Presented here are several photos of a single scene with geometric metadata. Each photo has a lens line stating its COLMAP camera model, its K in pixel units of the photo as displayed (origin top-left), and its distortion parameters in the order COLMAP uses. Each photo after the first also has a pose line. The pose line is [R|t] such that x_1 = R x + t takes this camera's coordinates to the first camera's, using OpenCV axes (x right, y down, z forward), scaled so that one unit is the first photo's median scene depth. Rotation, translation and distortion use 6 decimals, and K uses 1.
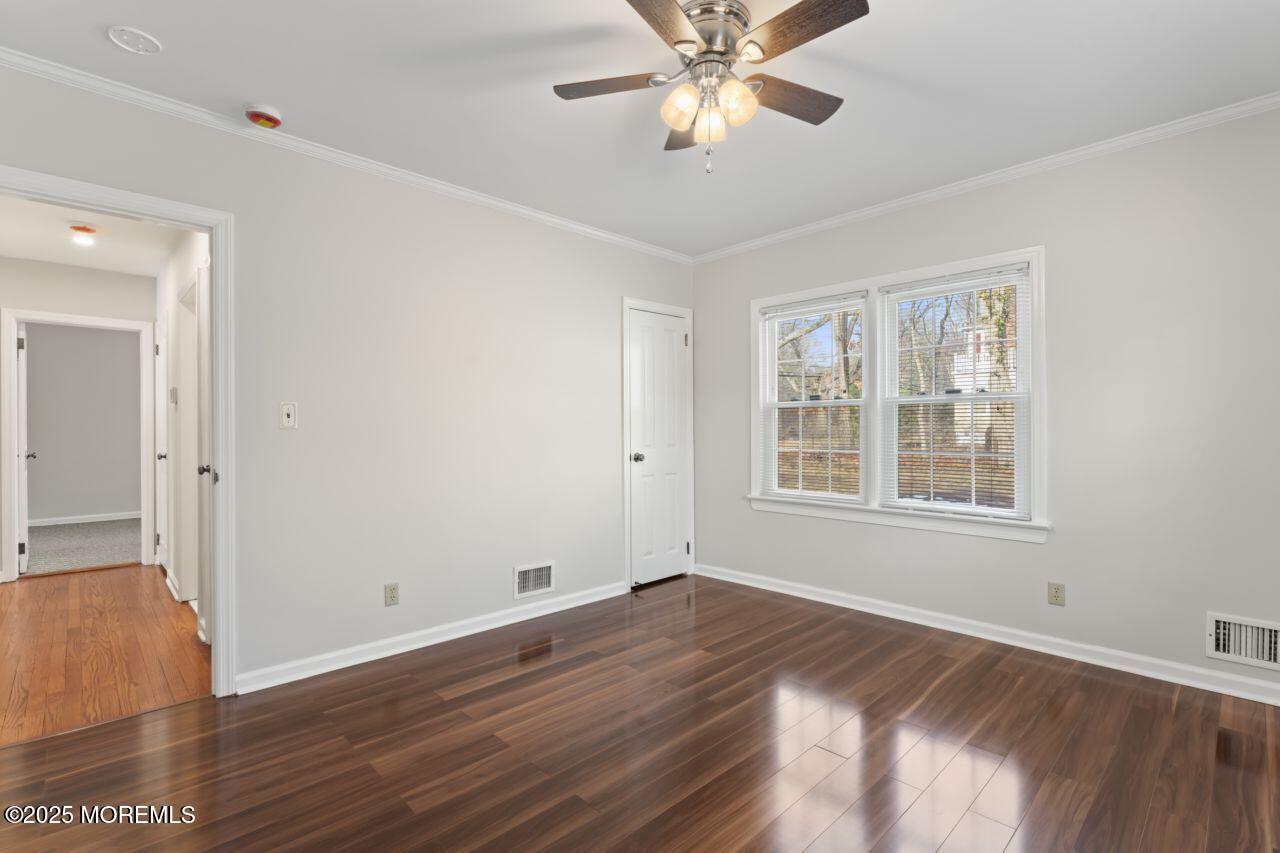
lens RADIAL K [[588.7, 0, 635.4], [0, 588.7, 428.8], [0, 0, 1]] dist [0.001437, 0.000125]
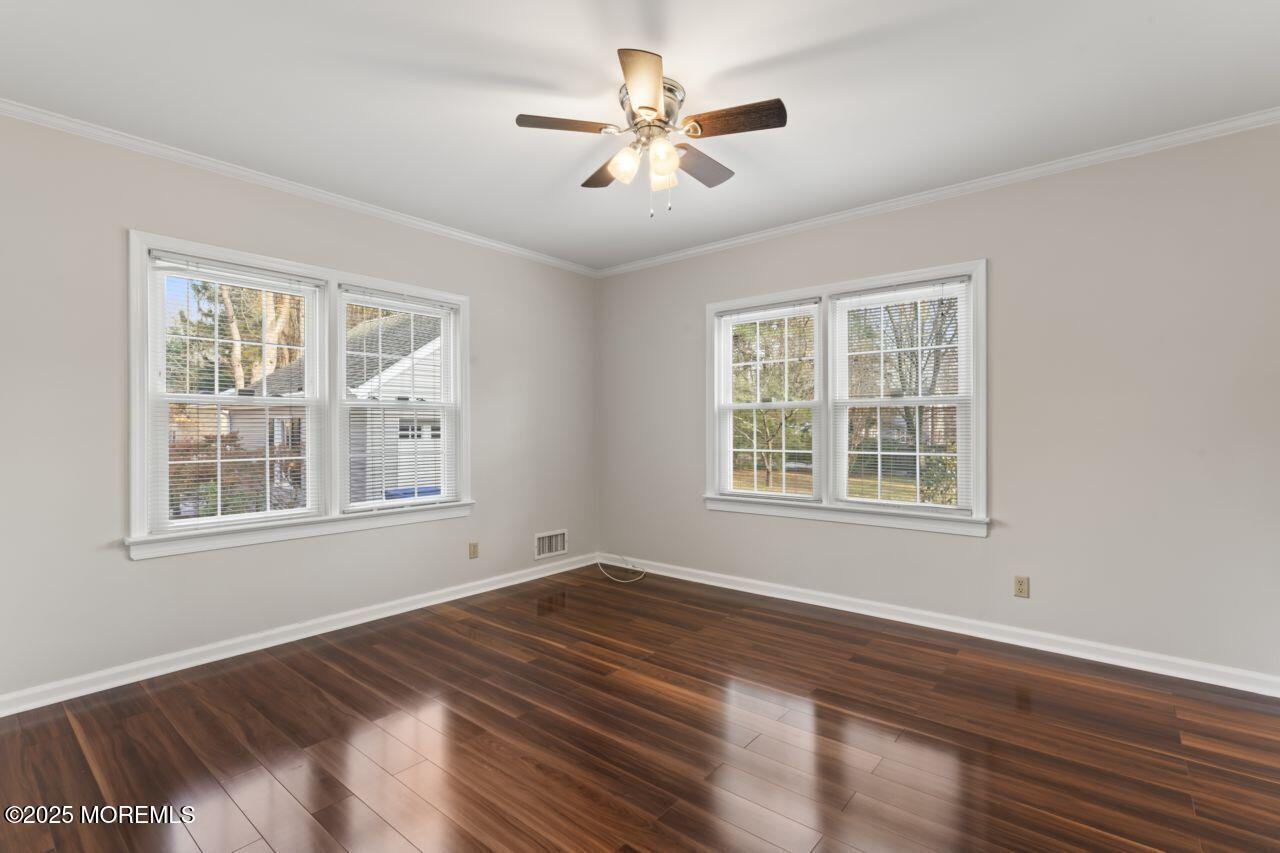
lens RADIAL K [[588.7, 0, 635.4], [0, 588.7, 428.8], [0, 0, 1]] dist [0.001437, 0.000125]
pose [[-0.112458, 0.003813, 0.993649, -0.682020], [0.002449, 0.999991, -0.003560, -0.000537], [-0.993653, 0.002034, -0.112466, 0.743674]]
